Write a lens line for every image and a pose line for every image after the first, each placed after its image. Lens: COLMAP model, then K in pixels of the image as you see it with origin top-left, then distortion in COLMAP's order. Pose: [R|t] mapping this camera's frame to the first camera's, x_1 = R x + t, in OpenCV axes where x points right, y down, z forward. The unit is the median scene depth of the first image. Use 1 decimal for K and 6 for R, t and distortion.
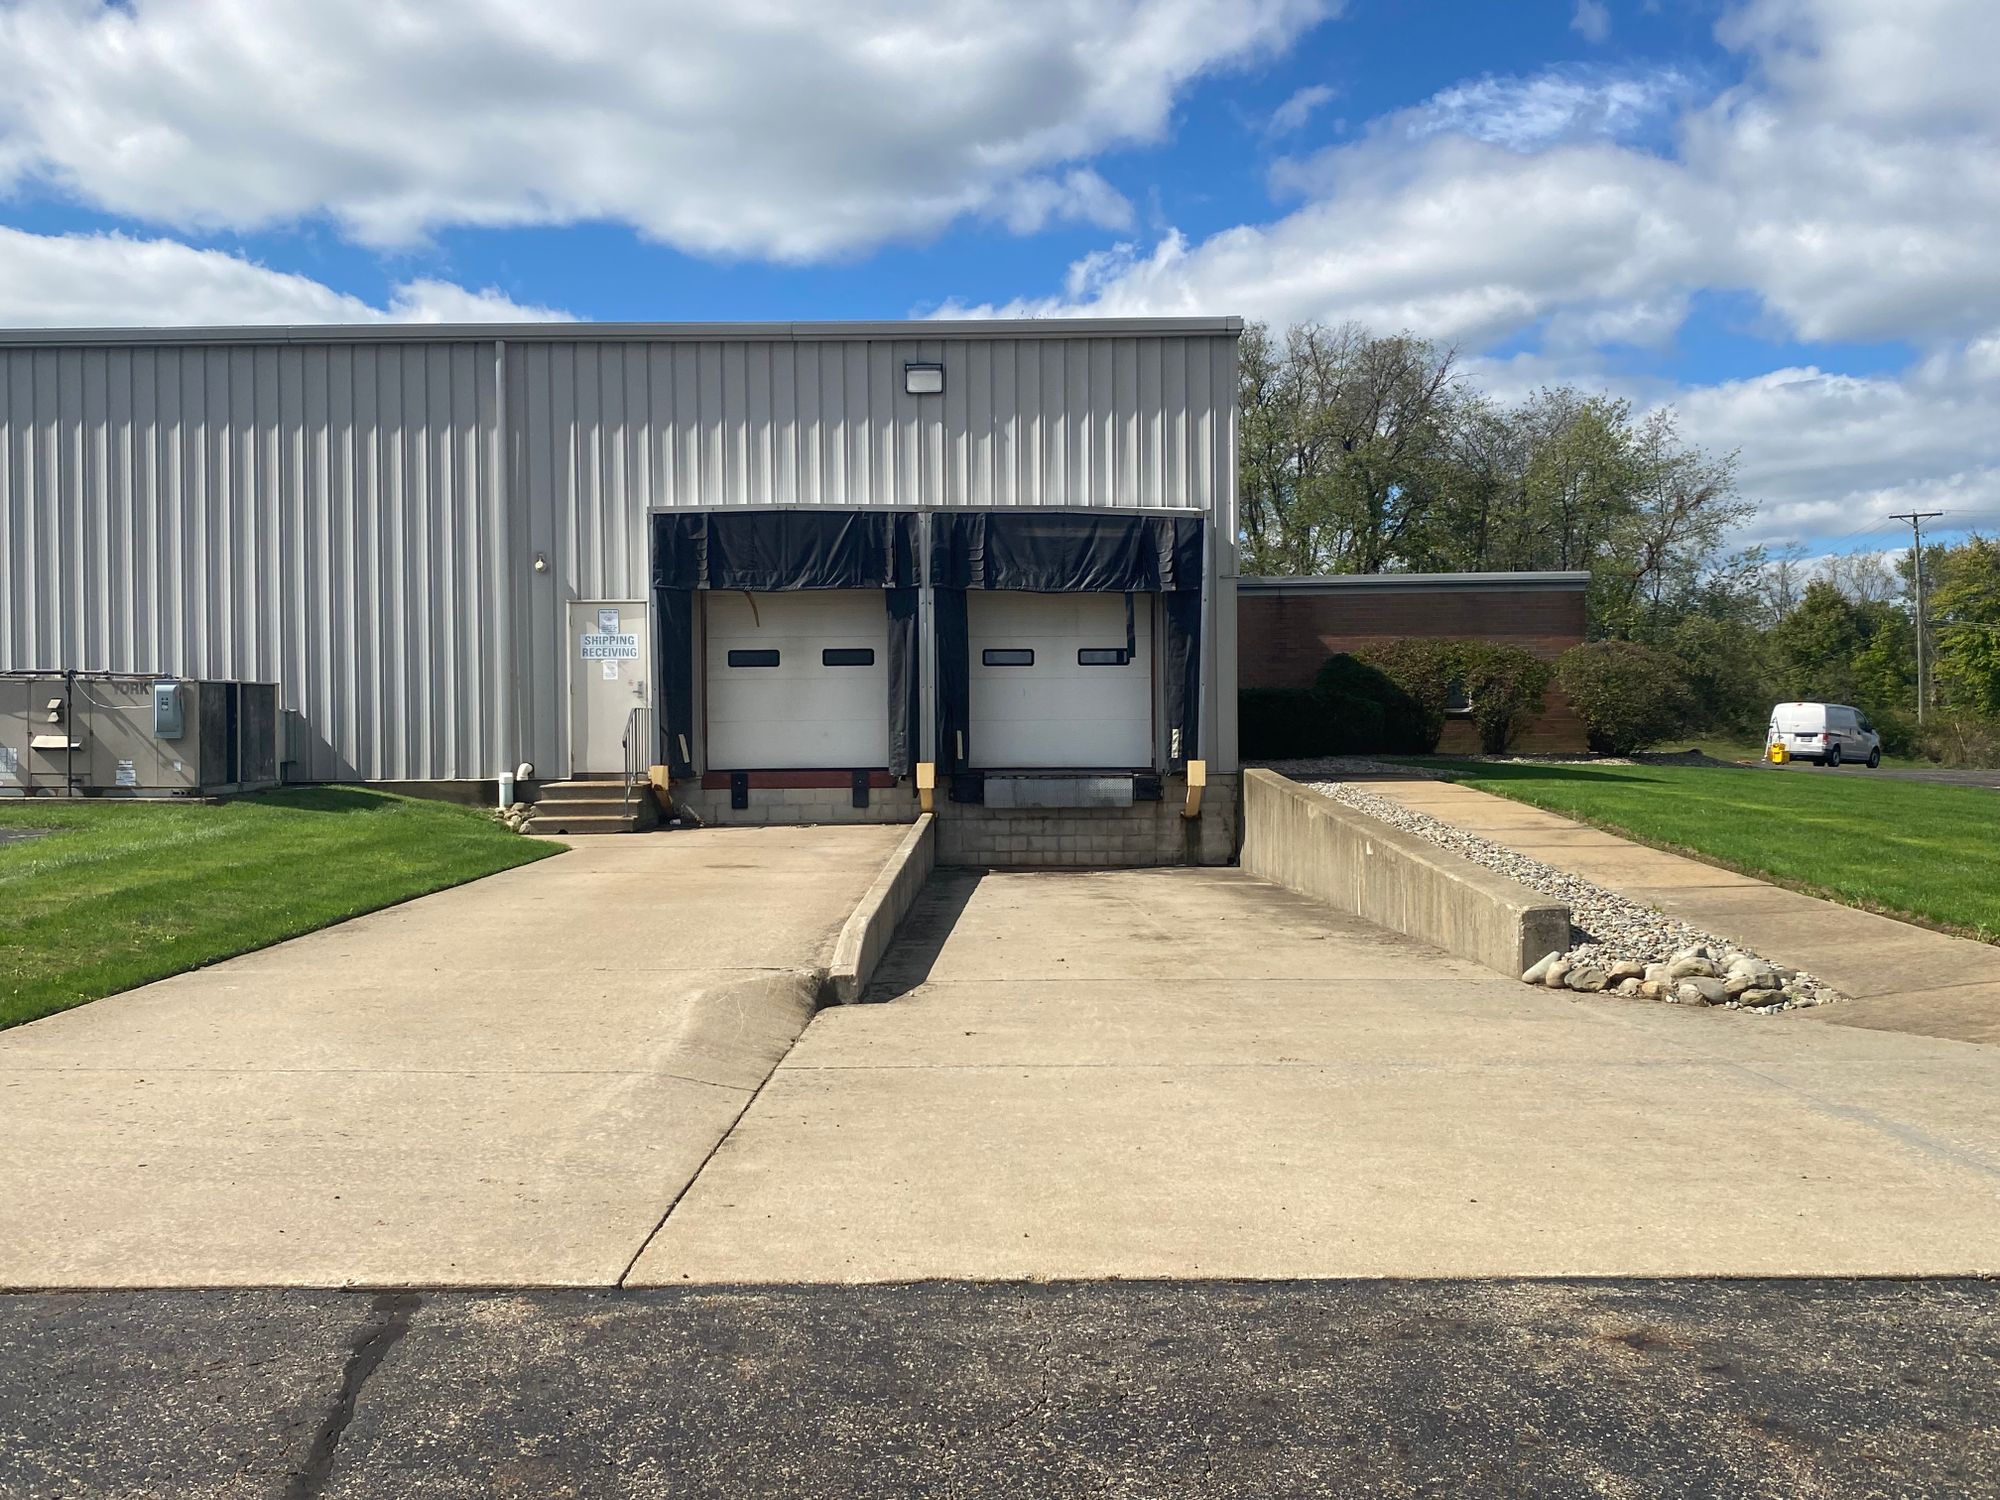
lens RADIAL K [[1867.6, 0, 1068.1], [0, 1867.6, 736.9], [0, 0, 1]] dist [0.221448, -0.624718]
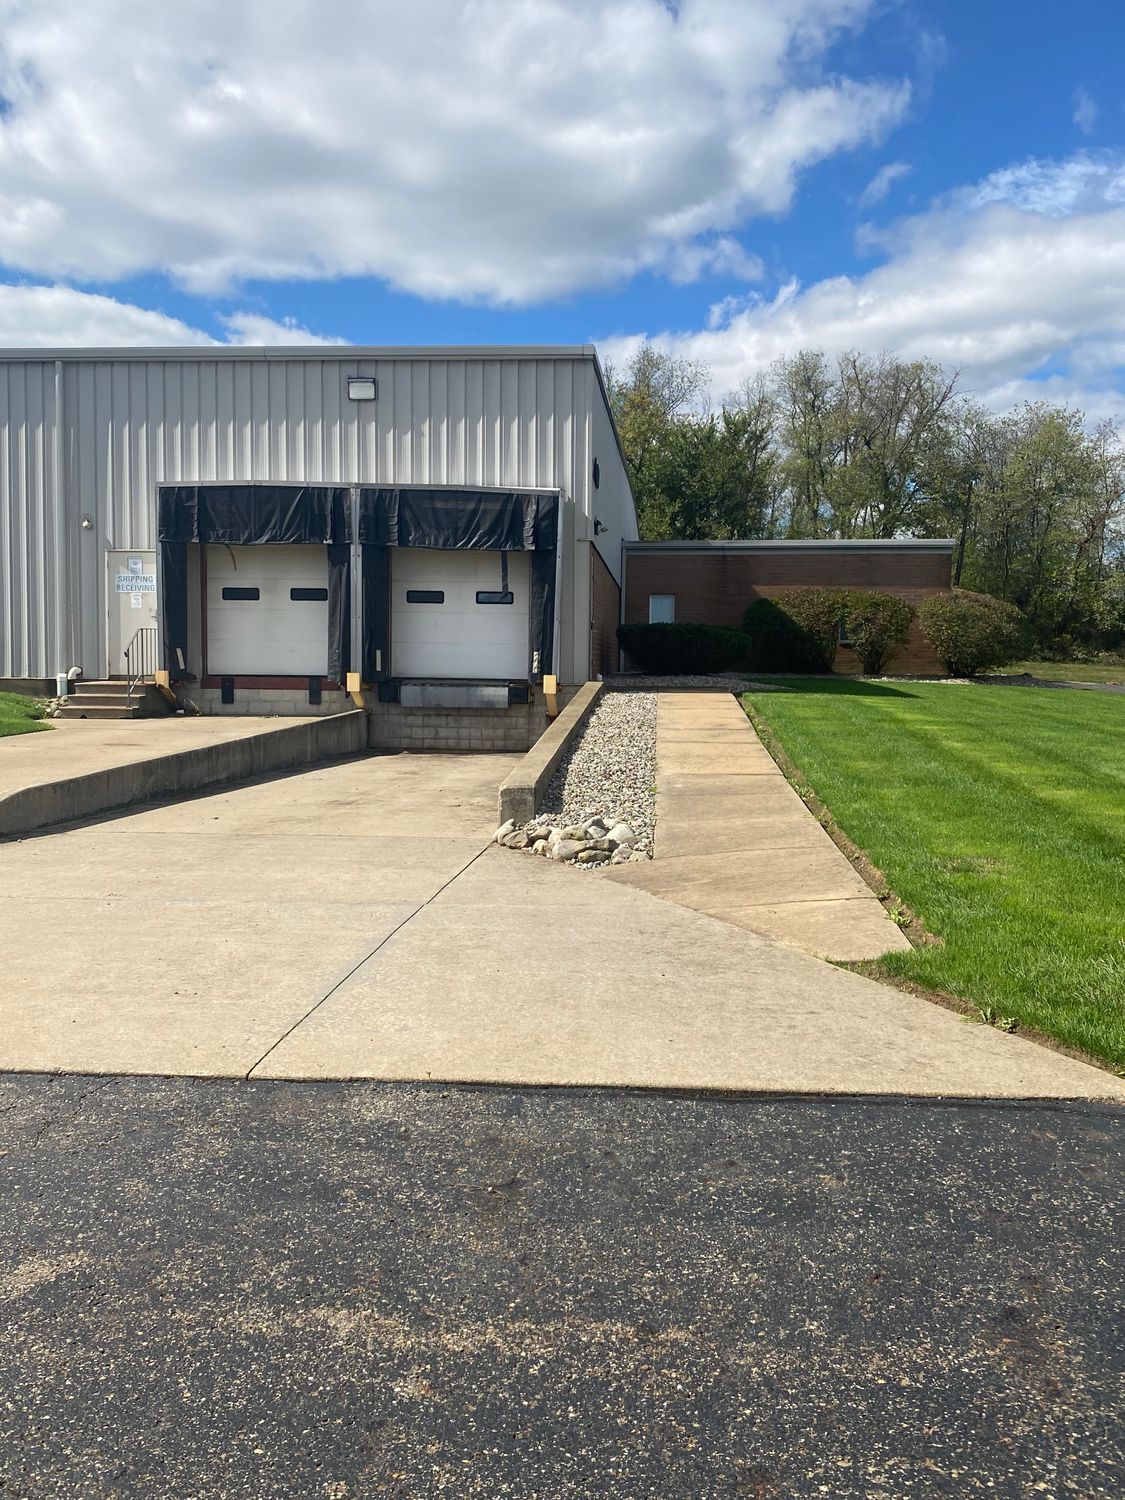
lens RADIAL K [[1354.5, 0, 682.1], [0, 1354.5, 724.6], [0, 0, 1]] dist [0.205943, -0.404239]
pose [[0.997262, 0.020449, -0.071064, 0.230282], [-0.016837, 0.998554, 0.051049, -0.003350], [0.072006, -0.049713, 0.996165, 0.014564]]
